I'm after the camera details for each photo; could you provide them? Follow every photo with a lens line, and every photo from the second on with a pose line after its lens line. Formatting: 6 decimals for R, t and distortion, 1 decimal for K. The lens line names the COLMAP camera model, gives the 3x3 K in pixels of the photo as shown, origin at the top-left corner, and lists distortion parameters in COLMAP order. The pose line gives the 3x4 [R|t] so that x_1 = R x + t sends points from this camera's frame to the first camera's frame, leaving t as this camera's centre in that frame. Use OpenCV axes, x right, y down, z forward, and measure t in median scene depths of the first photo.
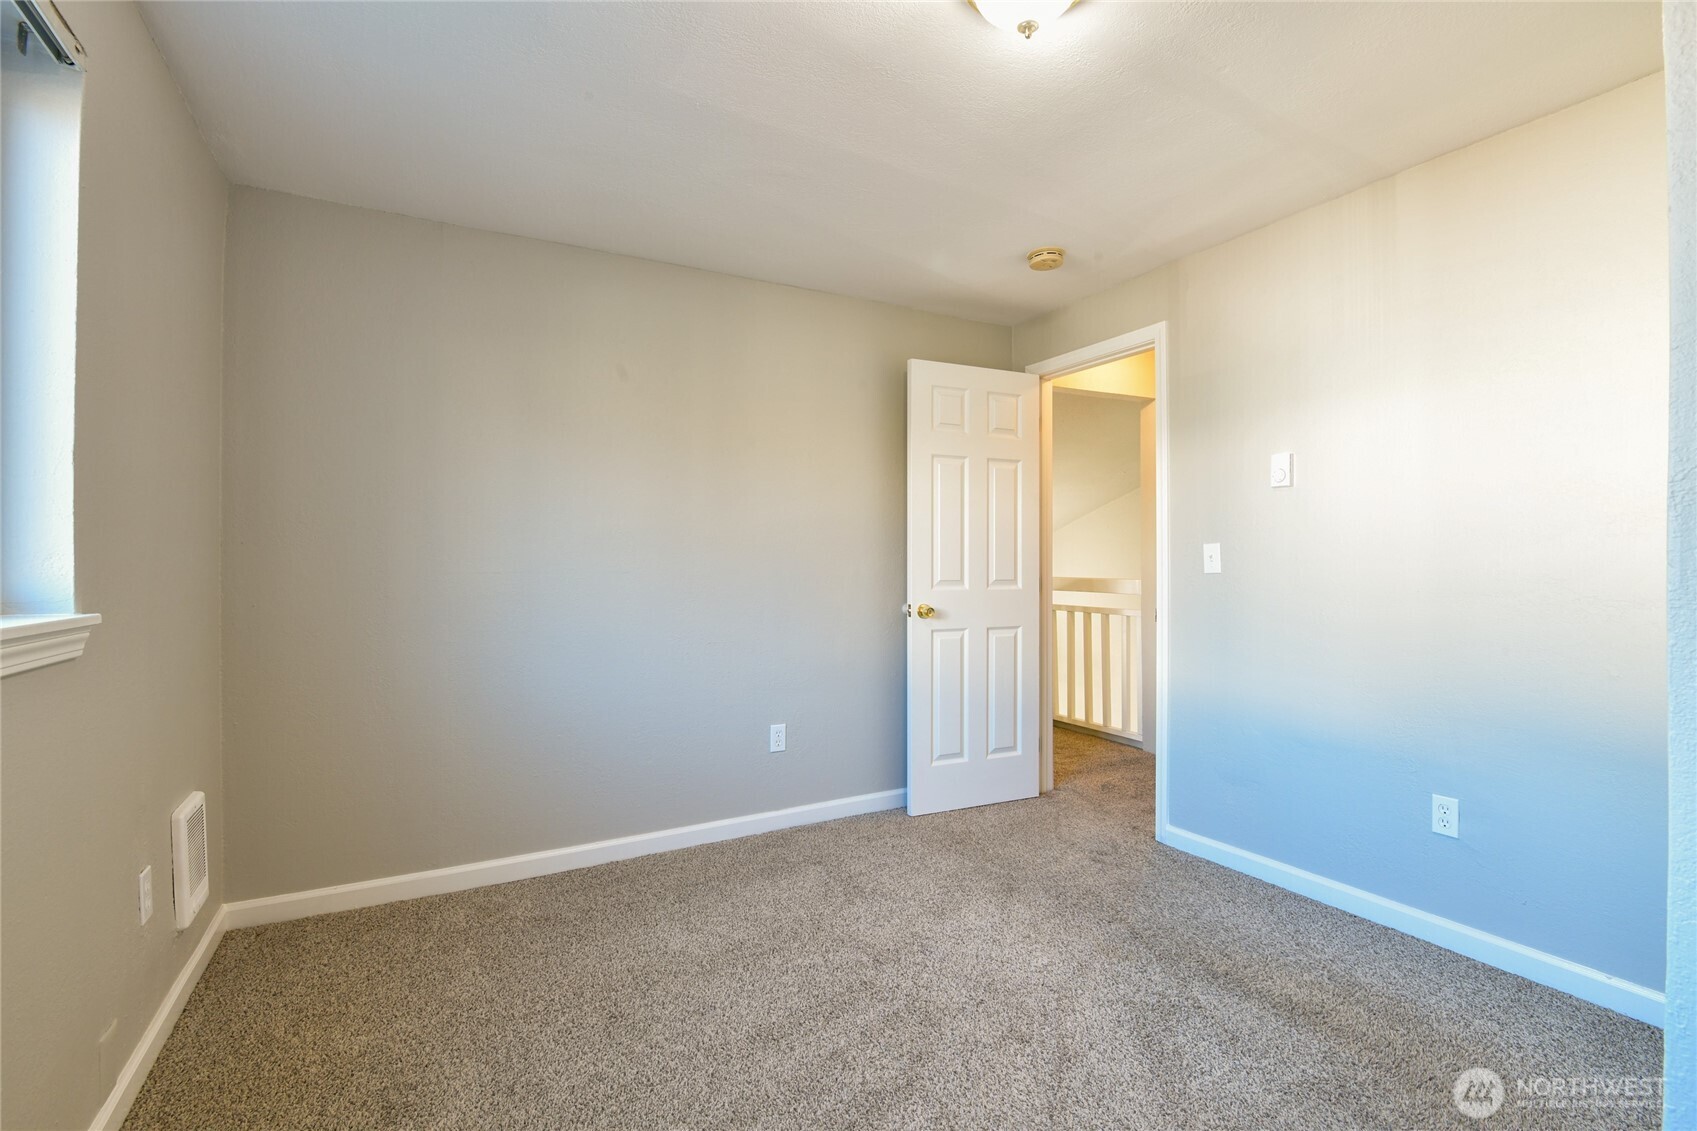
lens RADIAL K [[769.9, 0, 851.1], [0, 769.9, 559.0], [0, 0, 1]] dist [-0.001176, -0.000109]
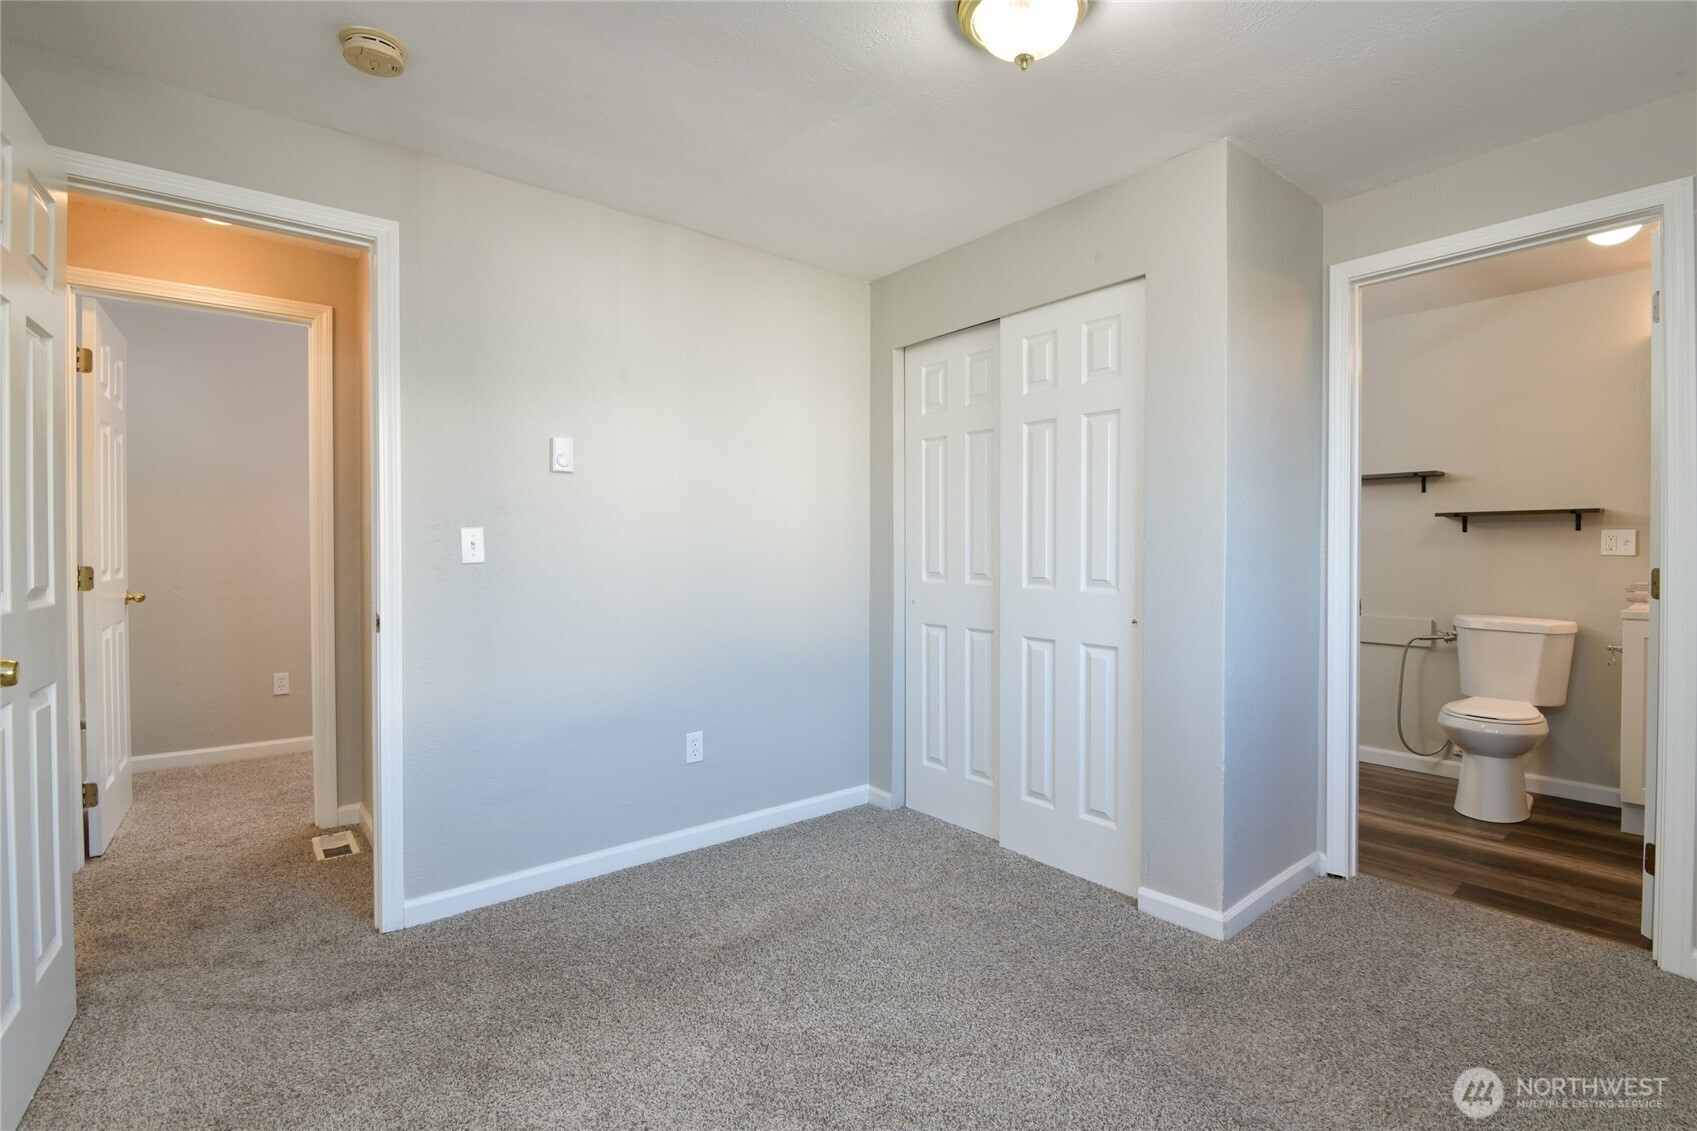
lens RADIAL K [[784.9, 0, 837.5], [0, 784.9, 549.7], [0, 0, 1]] dist [-0.001619, -0.000126]
pose [[-0.159688, -0.002344, 0.987165, -0.469559], [-0.007867, 0.999968, 0.001102, -0.000198], [-0.987136, -0.007590, -0.159701, 0.816051]]
